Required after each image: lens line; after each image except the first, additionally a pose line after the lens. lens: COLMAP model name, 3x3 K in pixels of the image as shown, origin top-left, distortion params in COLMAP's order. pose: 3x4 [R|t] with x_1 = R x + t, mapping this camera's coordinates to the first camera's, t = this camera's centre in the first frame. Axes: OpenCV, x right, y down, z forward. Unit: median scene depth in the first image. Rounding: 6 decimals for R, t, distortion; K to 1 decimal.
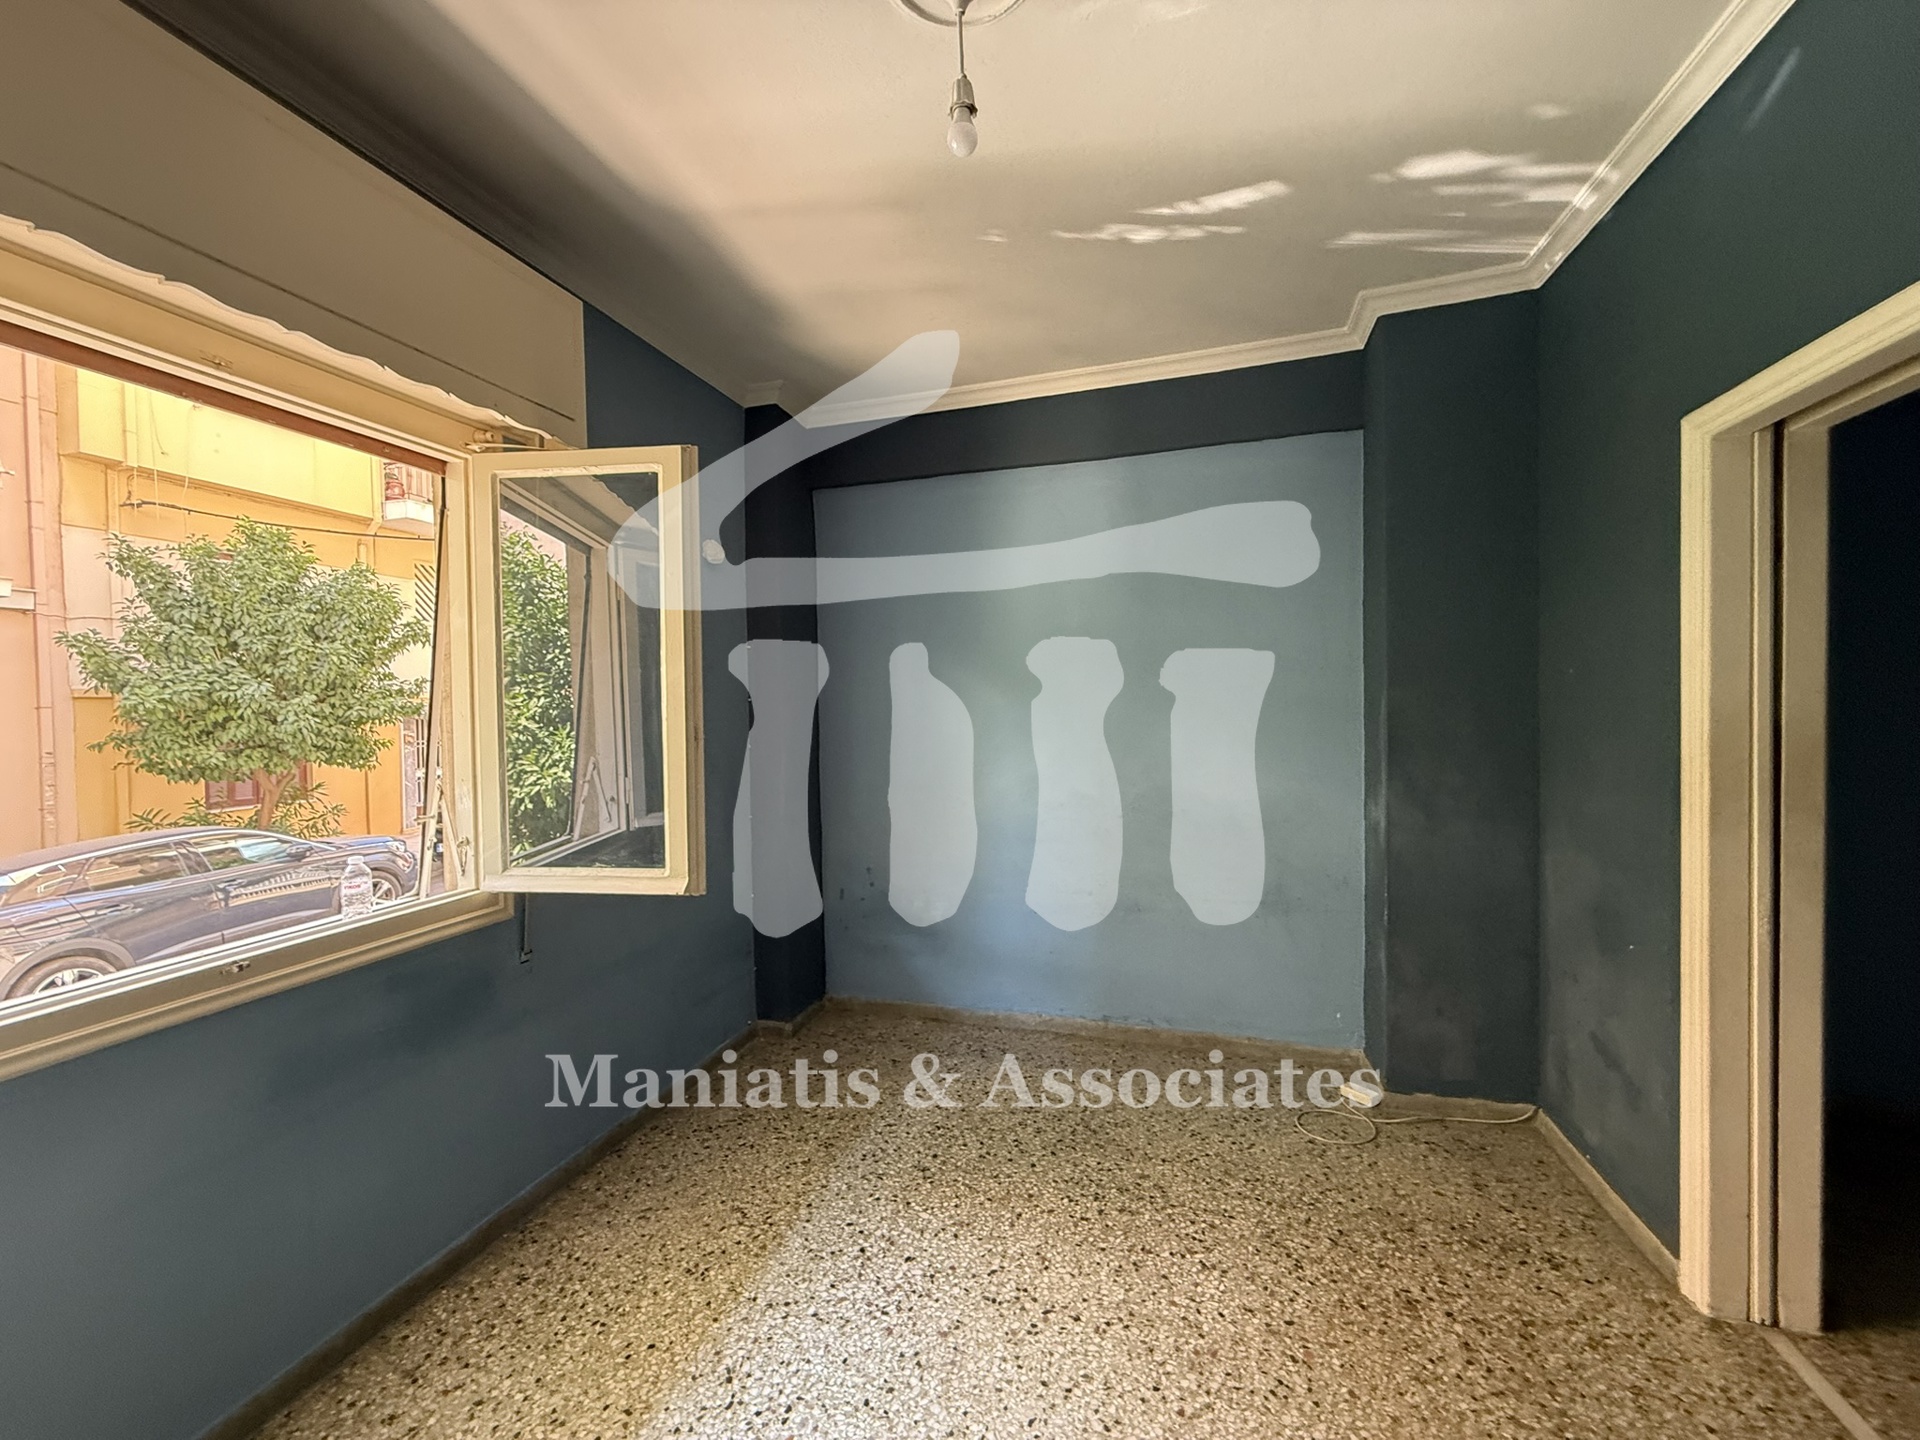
lens RADIAL K [[764.1, 0, 956.2], [0, 764.1, 718.4], [0, 0, 1]] dist [0.002131, 0.000069]
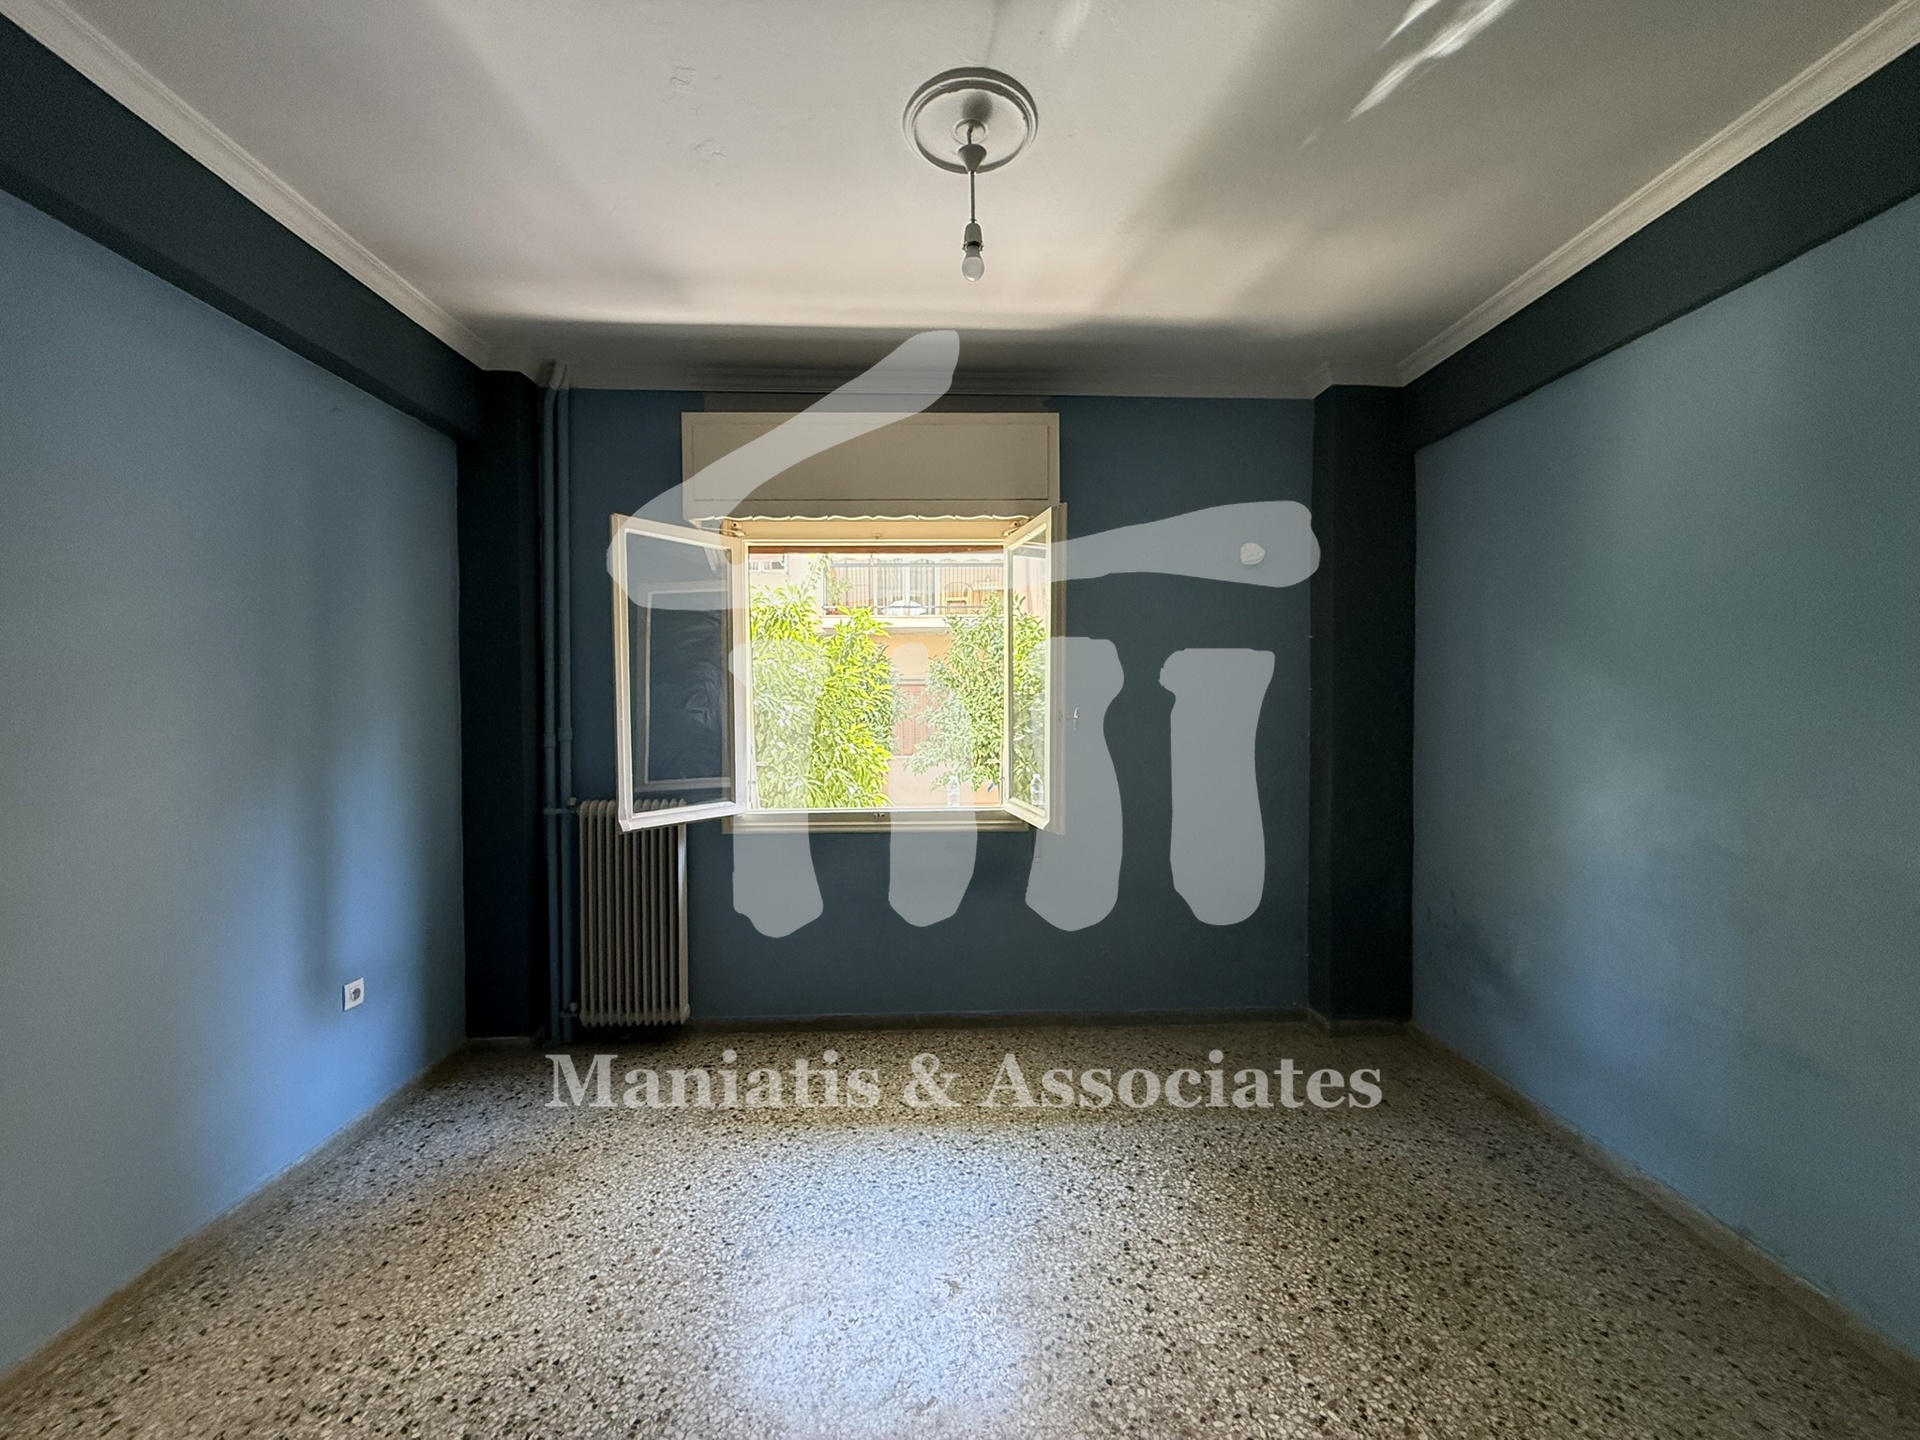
lens RADIAL K [[764.1, 0, 959.2], [0, 764.1, 718.6], [0, 0, 1]] dist [0.002131, 0.000069]
pose [[0.331208, 0.037694, -0.942804, 0.932733], [-0.021201, 0.999247, 0.032503, -0.015907], [0.943319, 0.009223, 0.331758, 0.399882]]
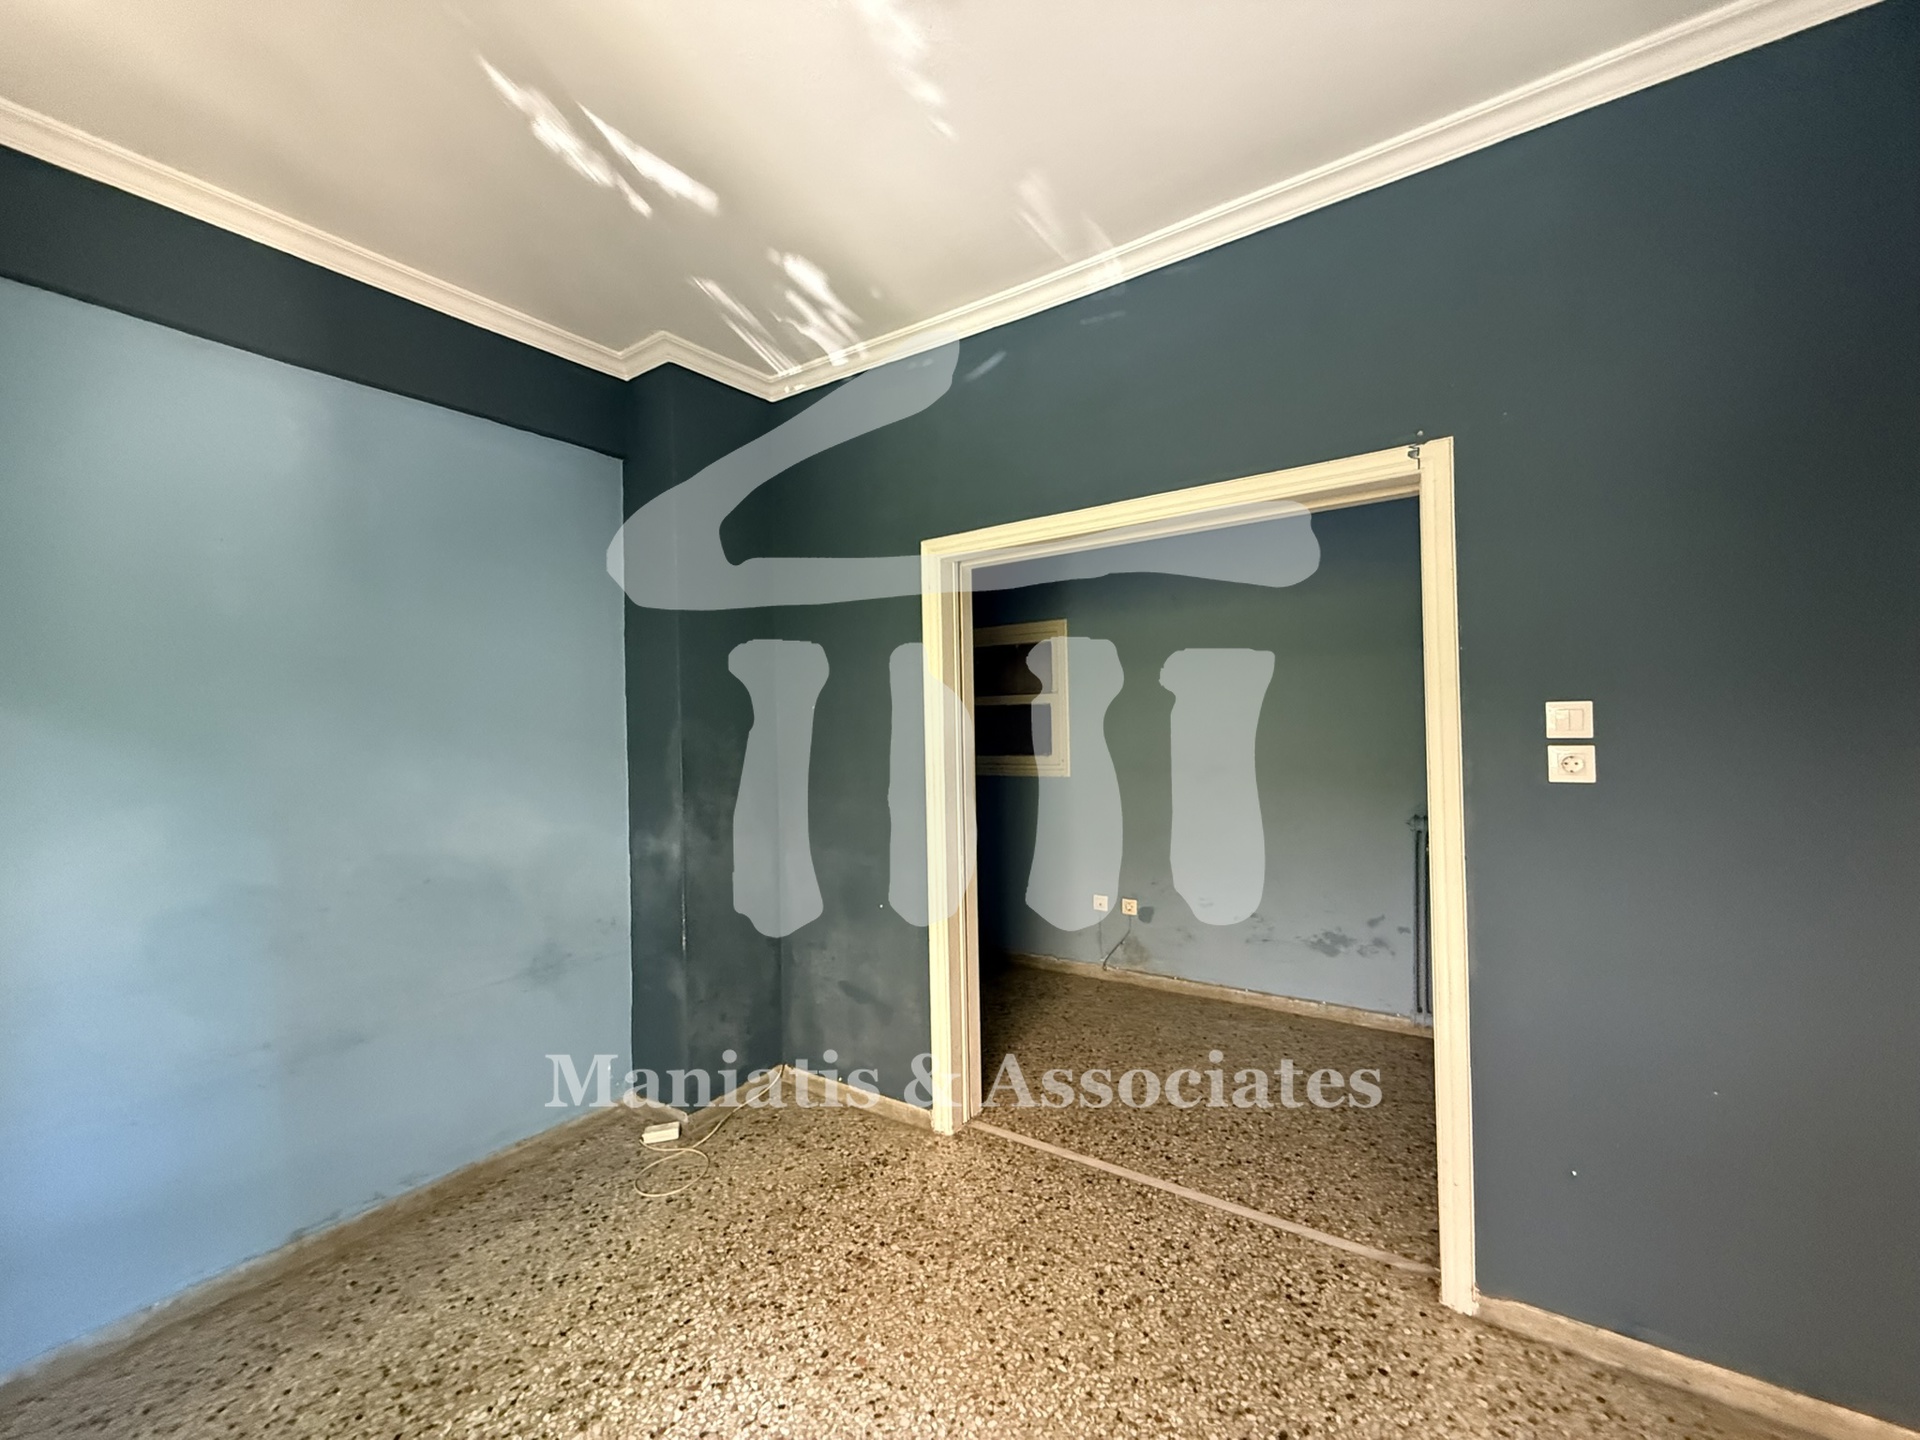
lens RADIAL K [[764.1, 0, 949.9], [0, 764.1, 722.8], [0, 0, 1]] dist [0.002131, 0.000069]
pose [[0.304132, 0.010944, 0.952567, -0.435541], [0.035104, 0.999126, -0.022687, 0.000260], [-0.951983, 0.040338, 0.303482, 0.475333]]
